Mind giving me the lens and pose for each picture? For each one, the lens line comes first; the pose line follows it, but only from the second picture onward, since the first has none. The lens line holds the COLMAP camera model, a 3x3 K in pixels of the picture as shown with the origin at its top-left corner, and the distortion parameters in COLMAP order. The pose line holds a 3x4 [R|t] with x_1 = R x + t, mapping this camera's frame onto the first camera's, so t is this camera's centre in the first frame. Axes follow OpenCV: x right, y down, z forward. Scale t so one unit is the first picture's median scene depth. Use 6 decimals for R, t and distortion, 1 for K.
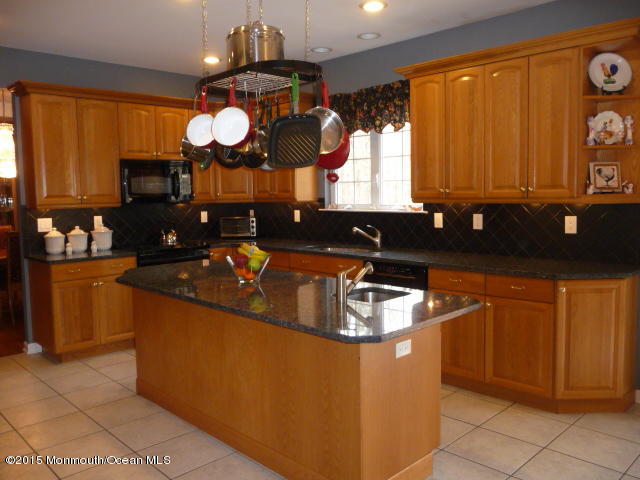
lens RADIAL K [[535.4, 0, 314.4], [0, 535.4, 228.6], [0, 0, 1]] dist [-0.009311, 0.000607]
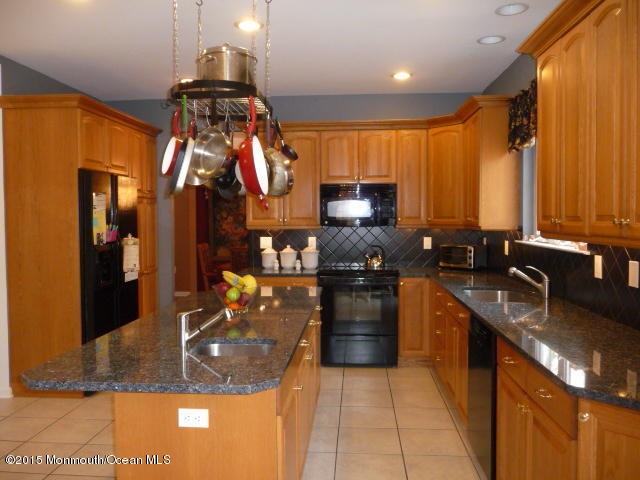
lens RADIAL K [[535.4, 0, 314.4], [0, 535.4, 228.6], [0, 0, 1]] dist [-0.009311, 0.000607]
pose [[0.663007, 0.031617, -0.747945, 0.471650], [-0.059741, 0.998156, -0.010763, -0.033376], [0.746225, 0.051819, 0.663674, 0.314228]]
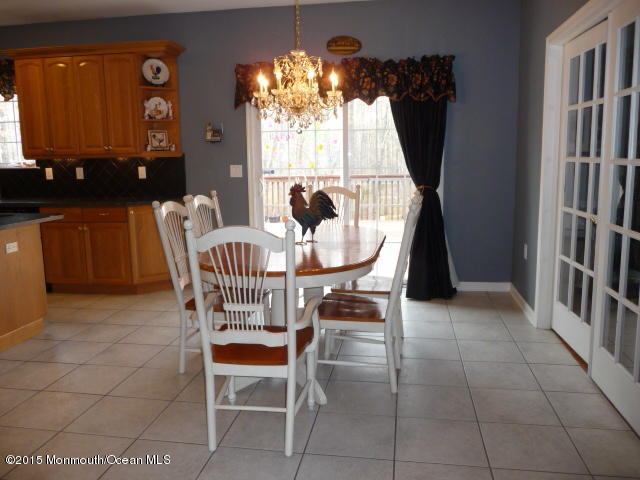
lens RADIAL K [[535.4, 0, 314.4], [0, 535.4, 228.6], [0, 0, 1]] dist [-0.009311, 0.000607]
pose [[0.809367, -0.077541, 0.582162, -0.008541], [0.046091, 0.996575, 0.068660, 0.055774], [-0.585492, -0.028738, 0.810168, -0.399832]]
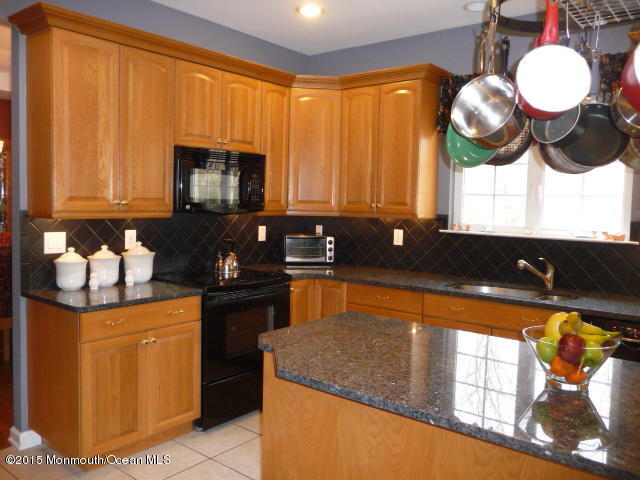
lens RADIAL K [[539.7, 0, 319.5], [0, 539.7, 230.4], [0, 0, 1]] dist [-0.005739, -0.010552]
pose [[0.992040, 0.033257, 0.121449, -0.287811], [-0.031581, 0.999378, -0.015699, -0.022460], [-0.121896, 0.011739, 0.992473, 0.349049]]
